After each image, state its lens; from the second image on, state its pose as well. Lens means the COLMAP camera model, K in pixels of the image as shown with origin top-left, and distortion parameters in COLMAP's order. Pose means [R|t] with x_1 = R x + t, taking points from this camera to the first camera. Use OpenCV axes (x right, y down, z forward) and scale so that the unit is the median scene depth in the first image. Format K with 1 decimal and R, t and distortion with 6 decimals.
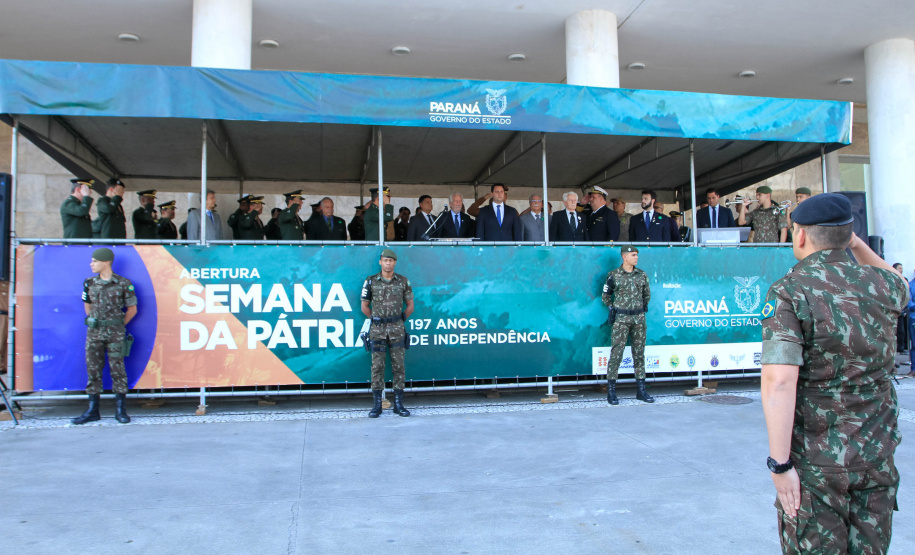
lens RADIAL K [[724.8, 0, 469.3], [0, 724.8, 267.7], [0, 0, 1]] dist [-0.090607, 0.053064]
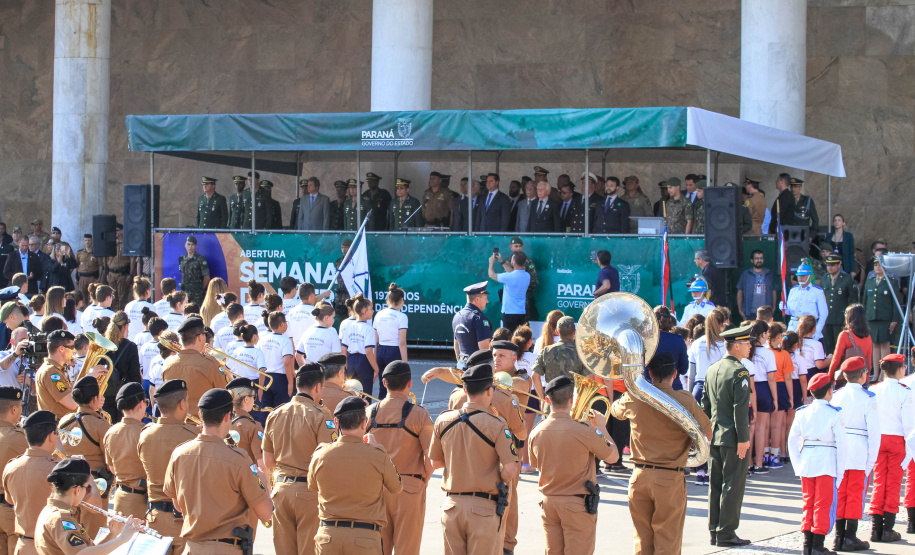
lens RADIAL K [[2803.6, 0, 384.9], [0, 2803.6, 277.7], [0, 0, 1]] dist [-0.284936, 0.826431]
pose [[0.702096, 0.030648, -0.711423, 3.493334], [0.014674, 0.998238, 0.057486, -0.241359], [0.711931, -0.050800, 0.700409, -2.498040]]
